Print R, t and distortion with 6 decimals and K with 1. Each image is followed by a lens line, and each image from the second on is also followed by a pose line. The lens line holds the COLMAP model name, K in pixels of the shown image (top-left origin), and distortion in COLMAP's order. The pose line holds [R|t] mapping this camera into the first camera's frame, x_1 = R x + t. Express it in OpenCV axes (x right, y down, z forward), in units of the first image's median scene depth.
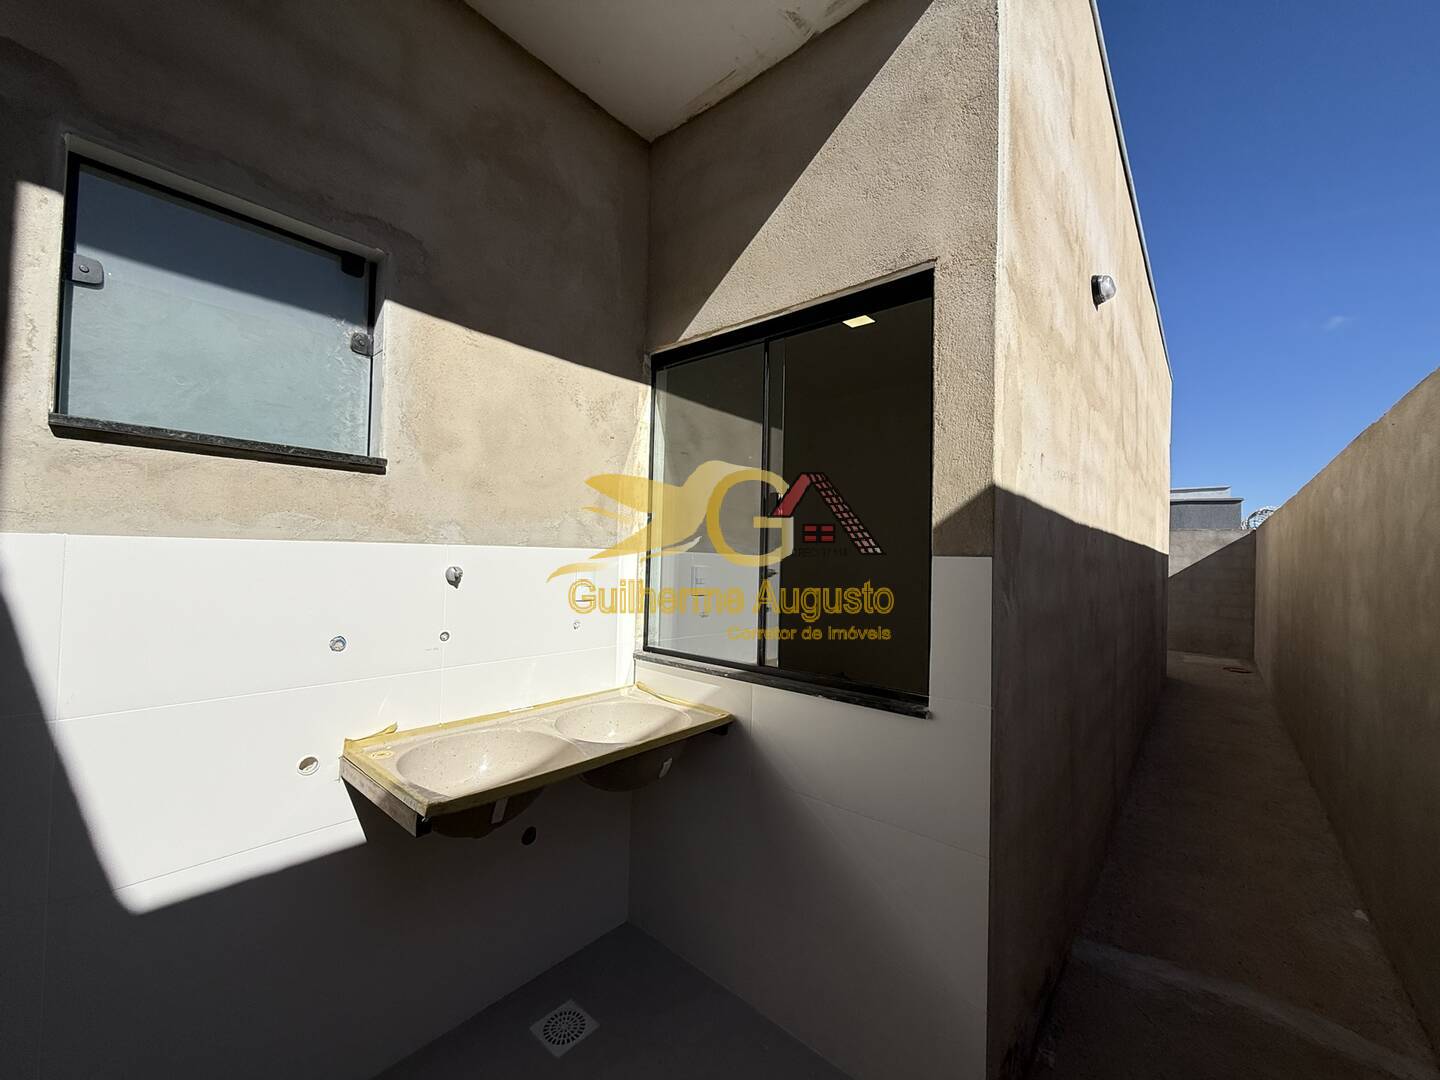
lens RADIAL K [[567.0, 0, 723.4], [0, 567.0, 537.4], [0, 0, 1]] dist [0.000148, -0.000556]
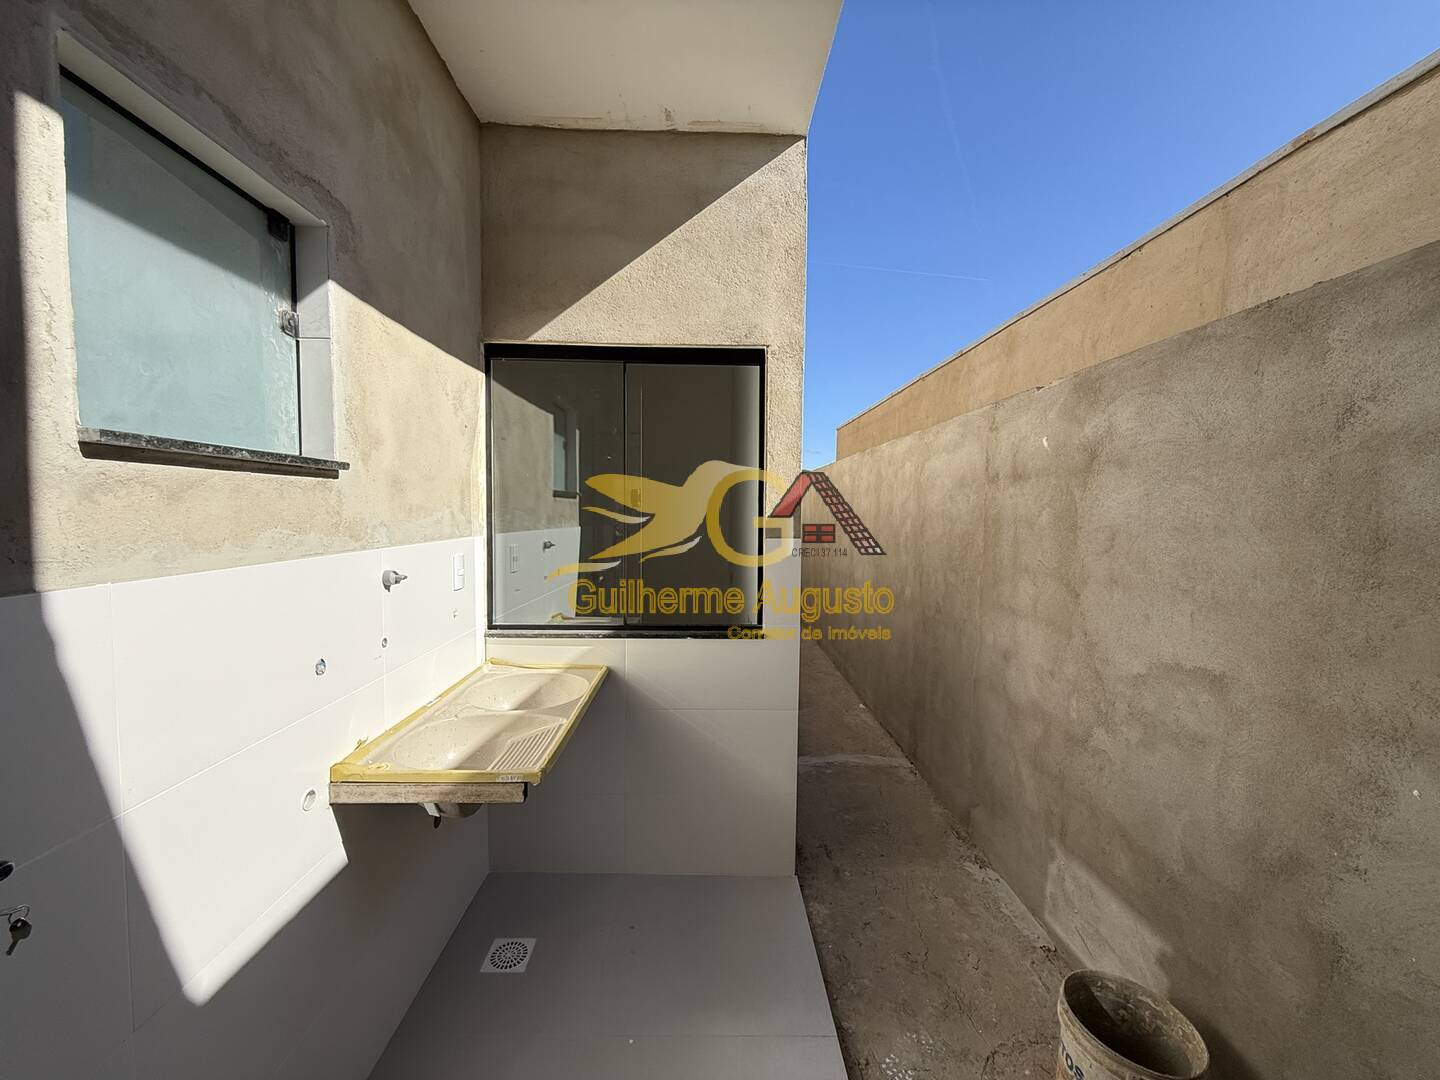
lens RADIAL K [[567.0, 0, 723.4], [0, 567.0, 537.4], [0, 0, 1]] dist [0.000148, -0.000556]
pose [[0.744259, -0.050876, 0.665950, -0.741556], [-0.013079, 0.995793, 0.090692, -0.106481], [-0.667763, -0.076208, 0.740463, -0.096169]]
